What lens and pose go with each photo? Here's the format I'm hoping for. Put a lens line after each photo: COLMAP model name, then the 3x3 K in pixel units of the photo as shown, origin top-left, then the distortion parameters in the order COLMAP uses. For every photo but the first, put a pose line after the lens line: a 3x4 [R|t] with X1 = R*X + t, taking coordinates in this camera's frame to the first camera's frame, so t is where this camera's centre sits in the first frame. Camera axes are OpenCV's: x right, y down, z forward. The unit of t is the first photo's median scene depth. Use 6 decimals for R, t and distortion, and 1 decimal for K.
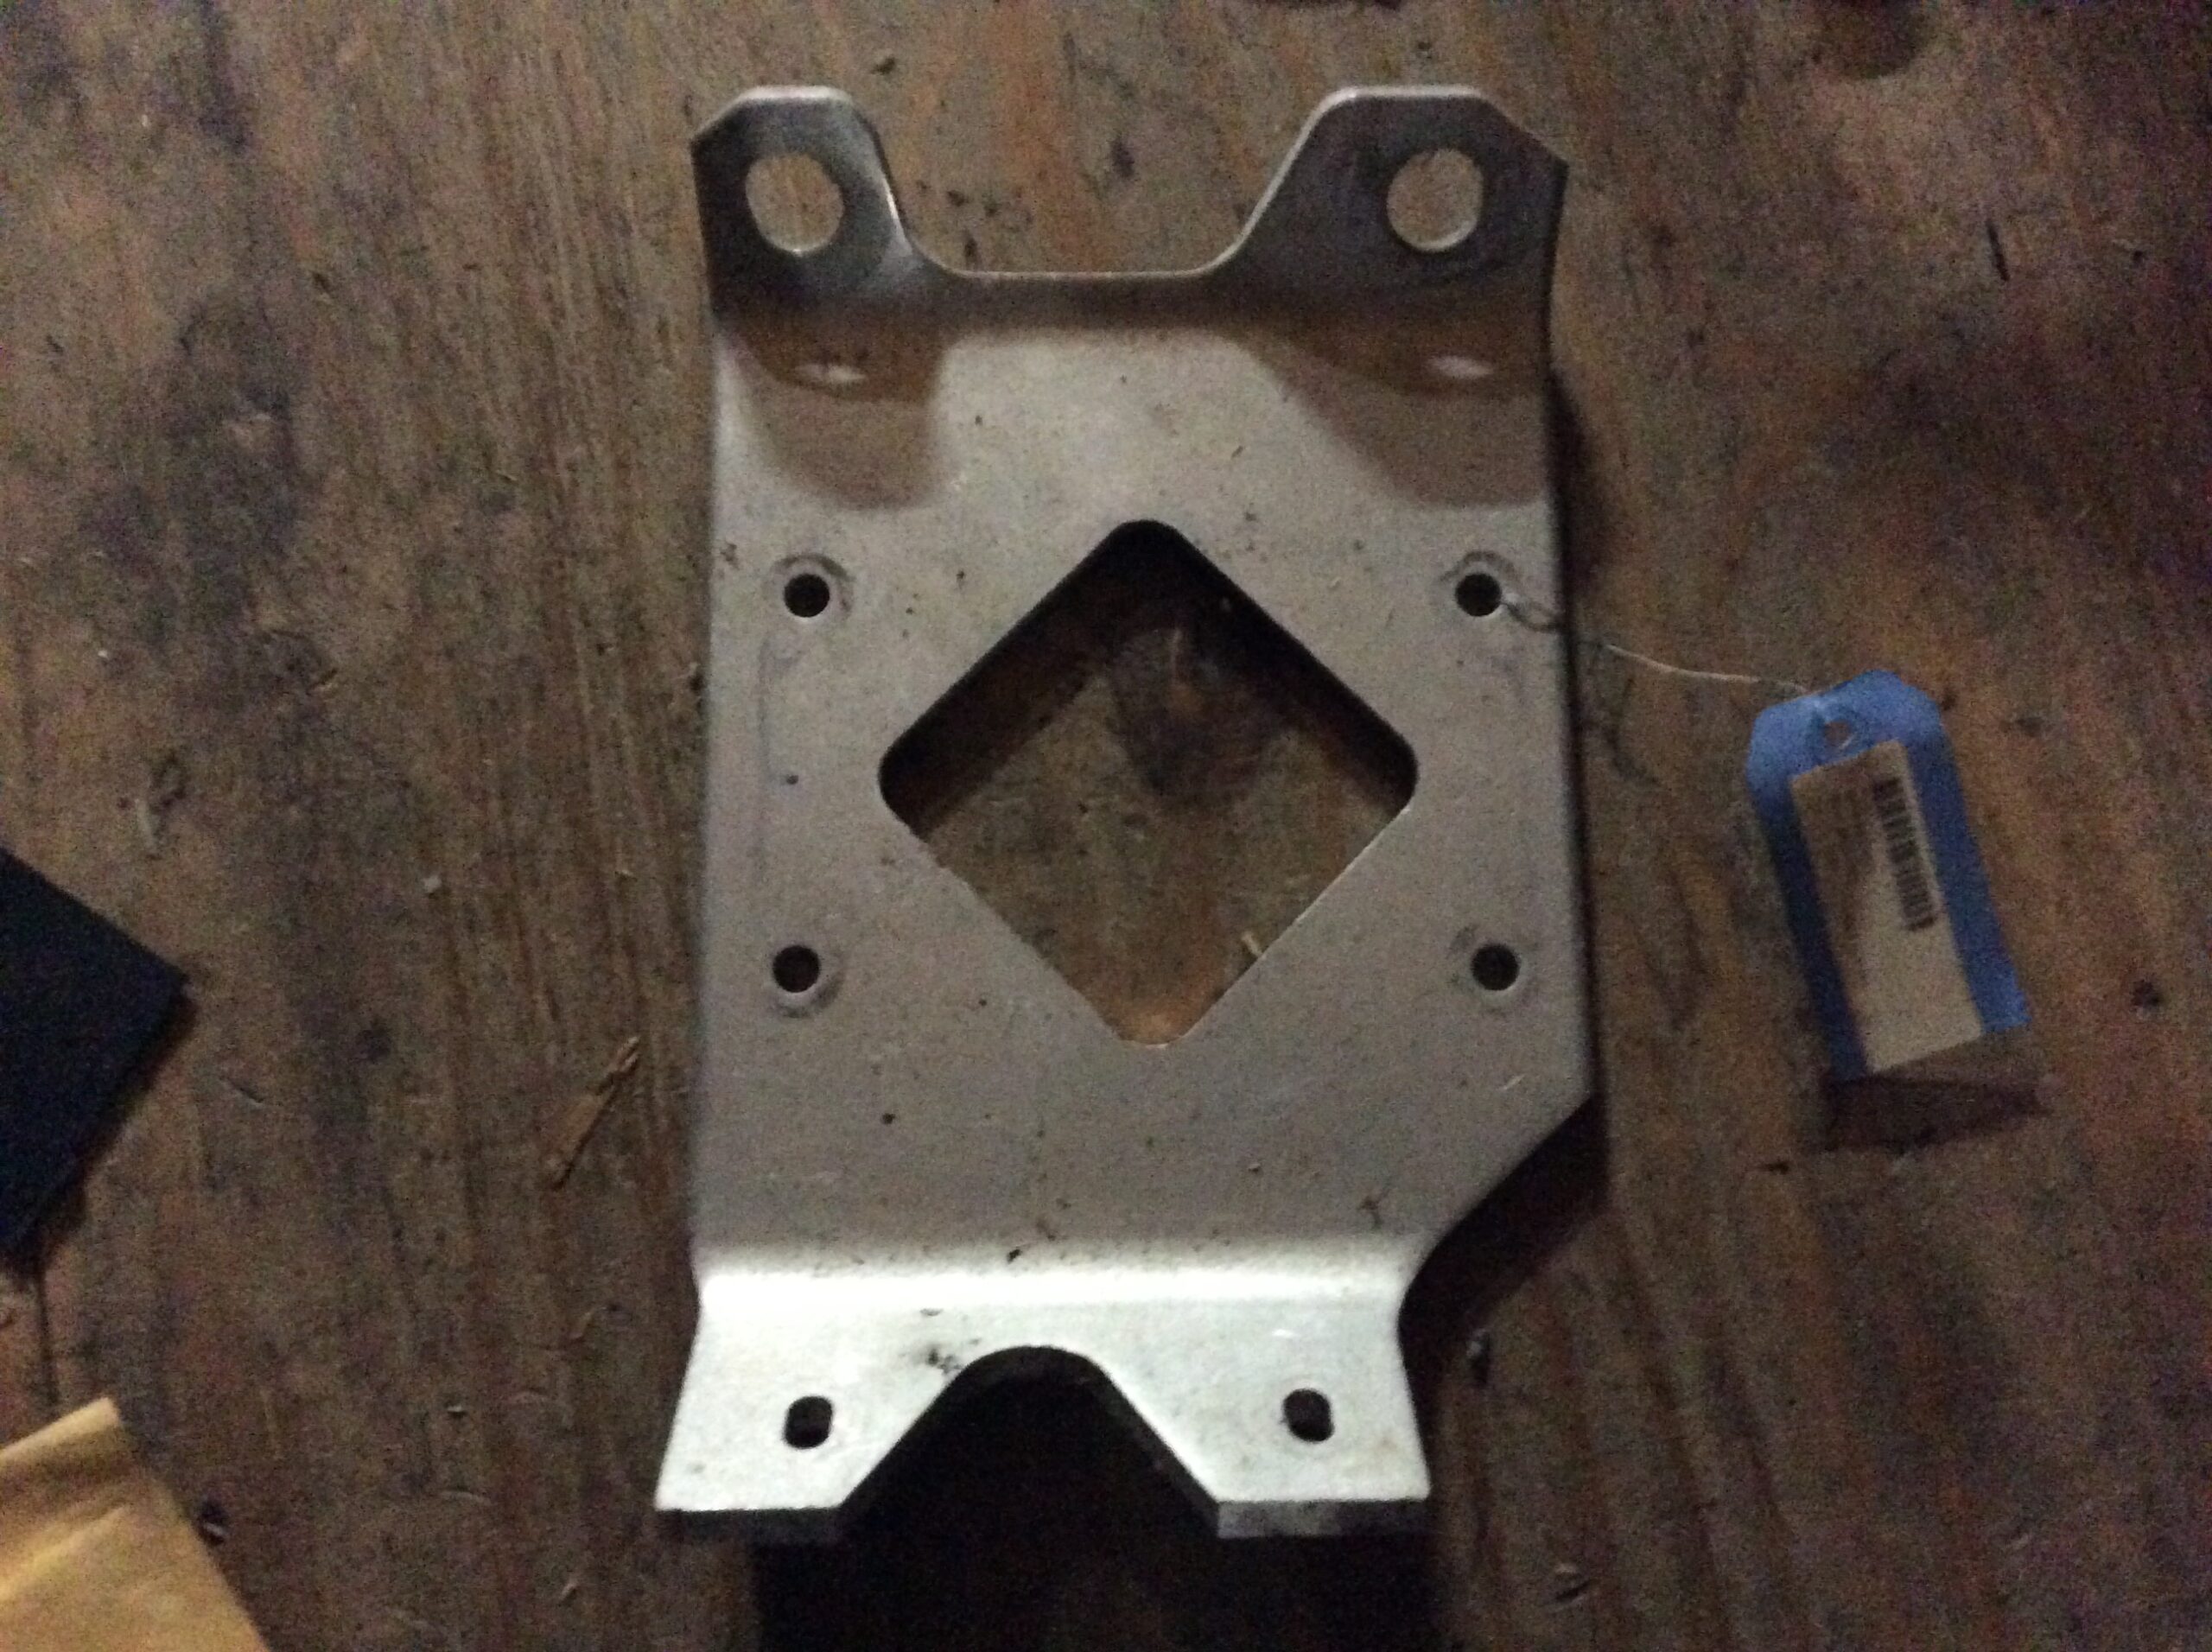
lens RADIAL K [[1883.9, 0, 1093.8], [0, 1883.9, 868.7], [0, 0, 1]] dist [0.077066, -0.121147]
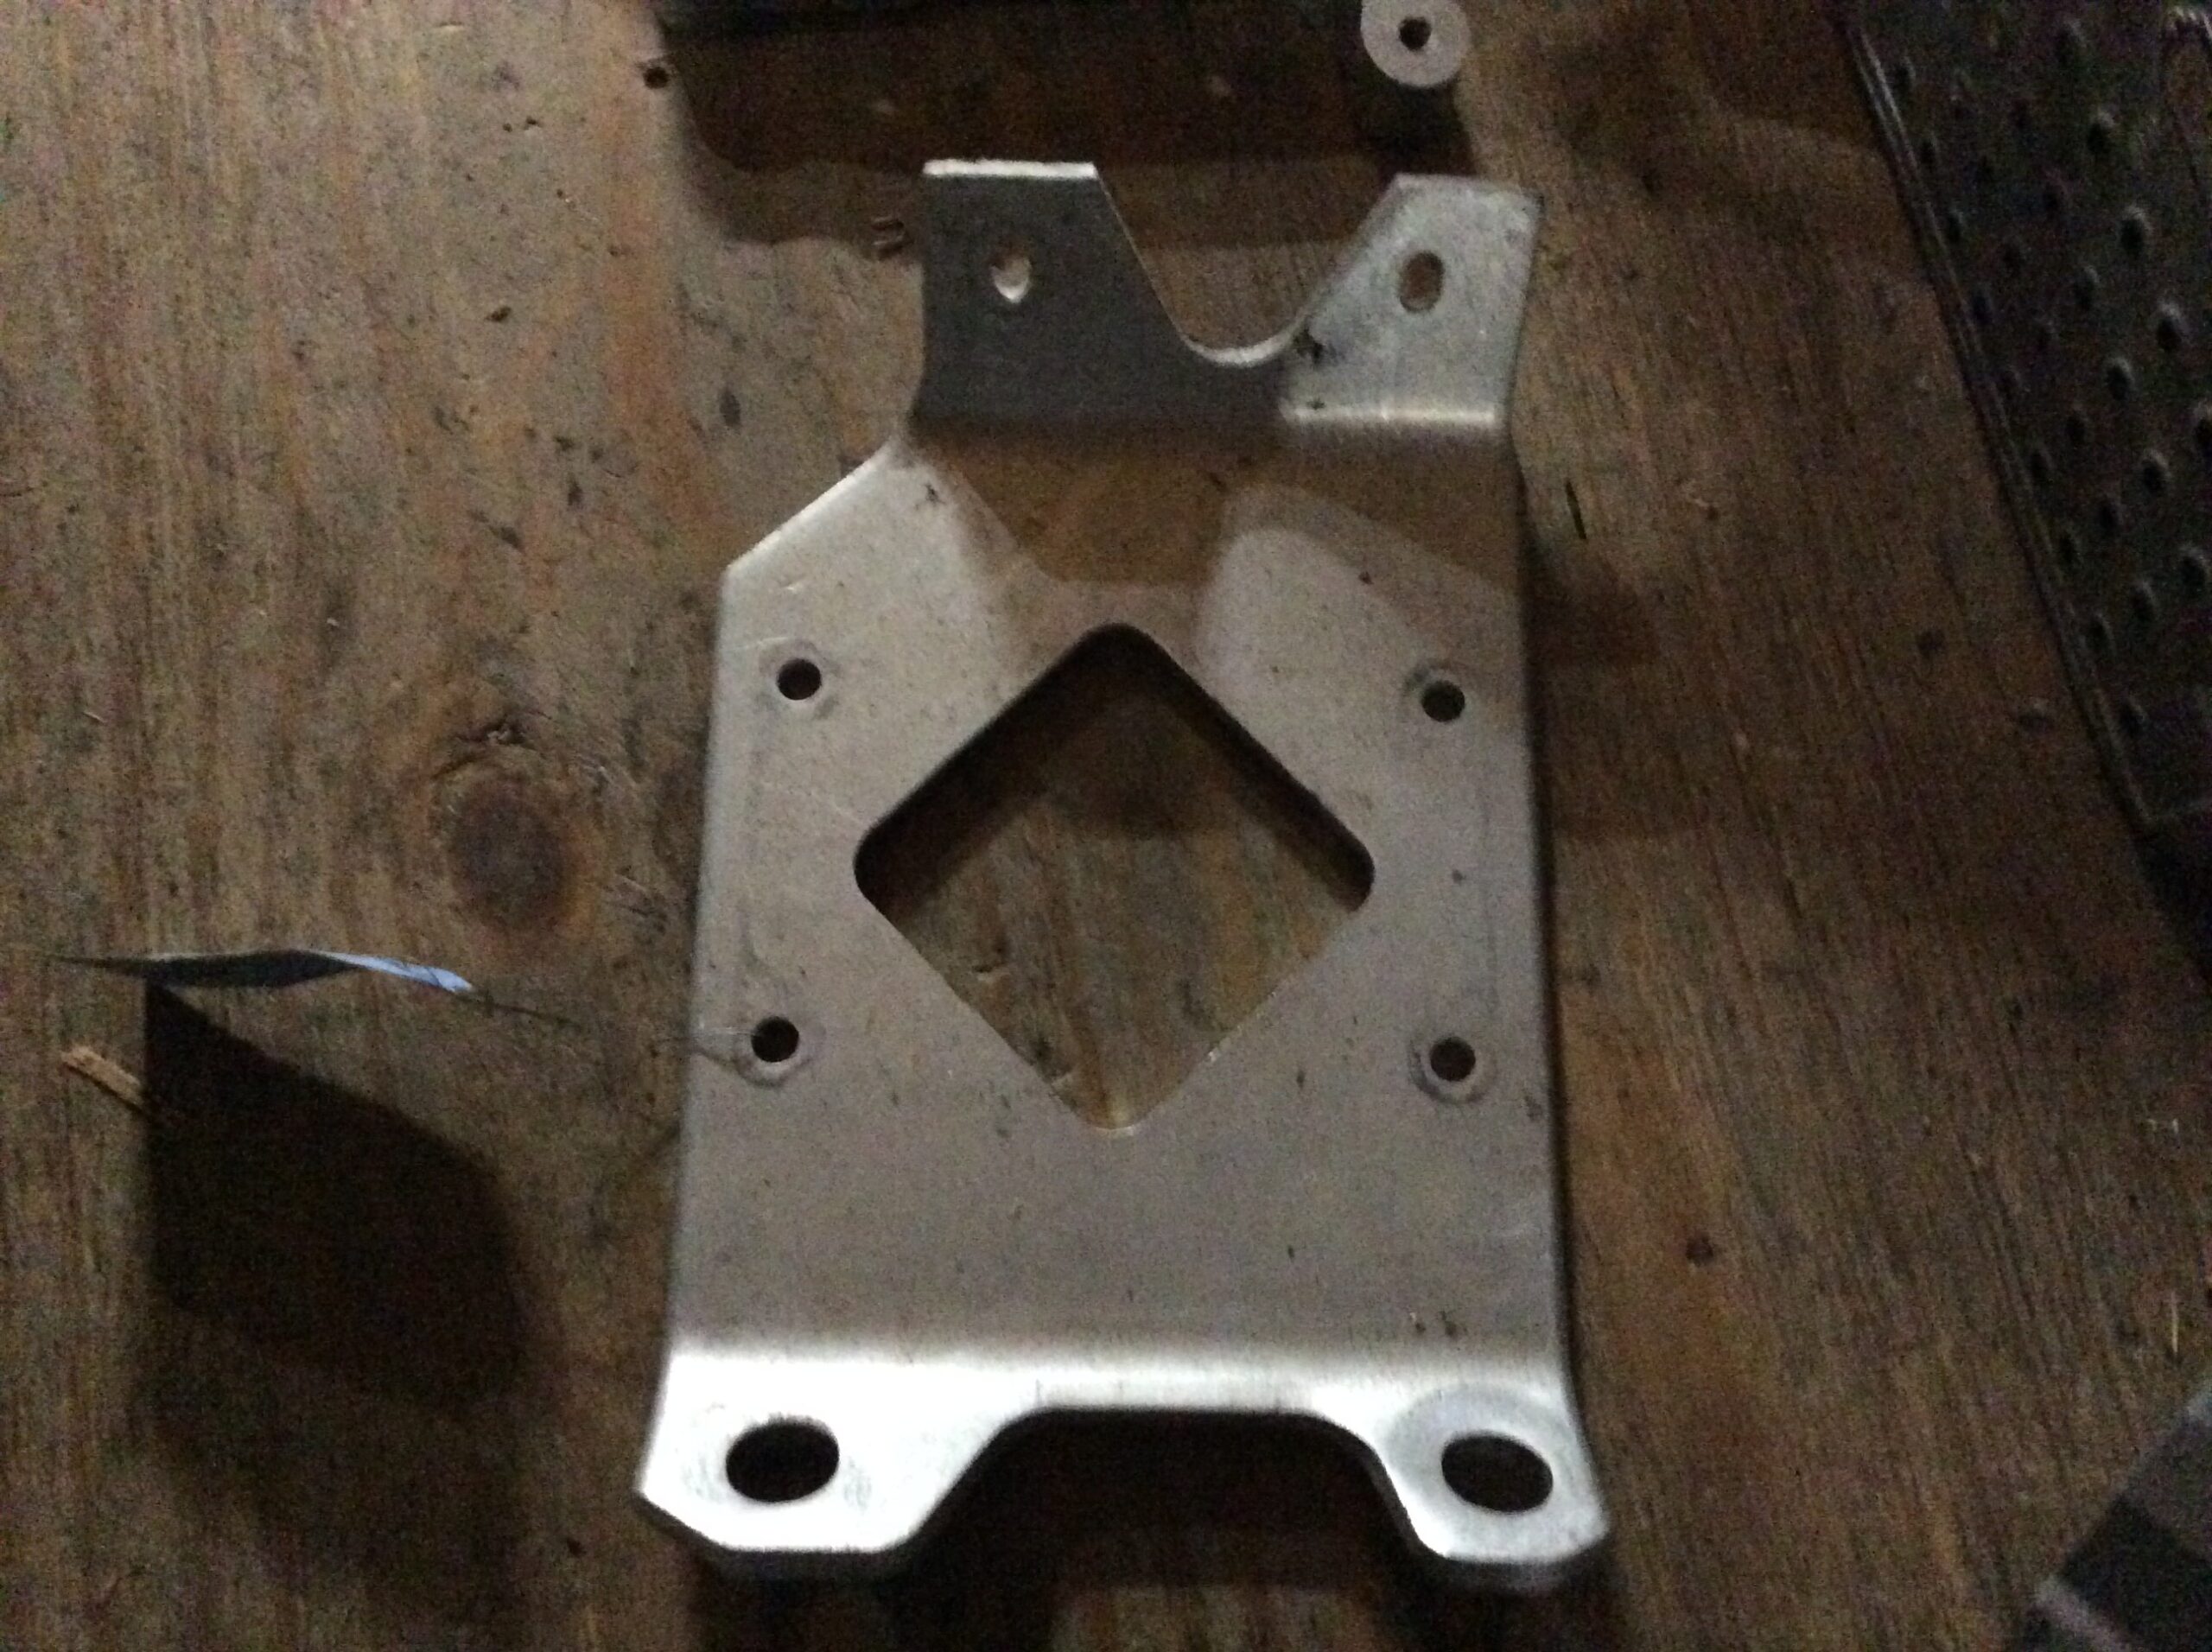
lens RADIAL K [[1883.9, 0, 1093.8], [0, 1883.9, 868.7], [0, 0, 1]] dist [0.077066, -0.121147]
pose [[0.999891, 0.007104, 0.012963, 0.207545], [-0.006420, 0.998620, -0.052121, -0.076629], [-0.013316, 0.052032, 0.998557, -0.009872]]
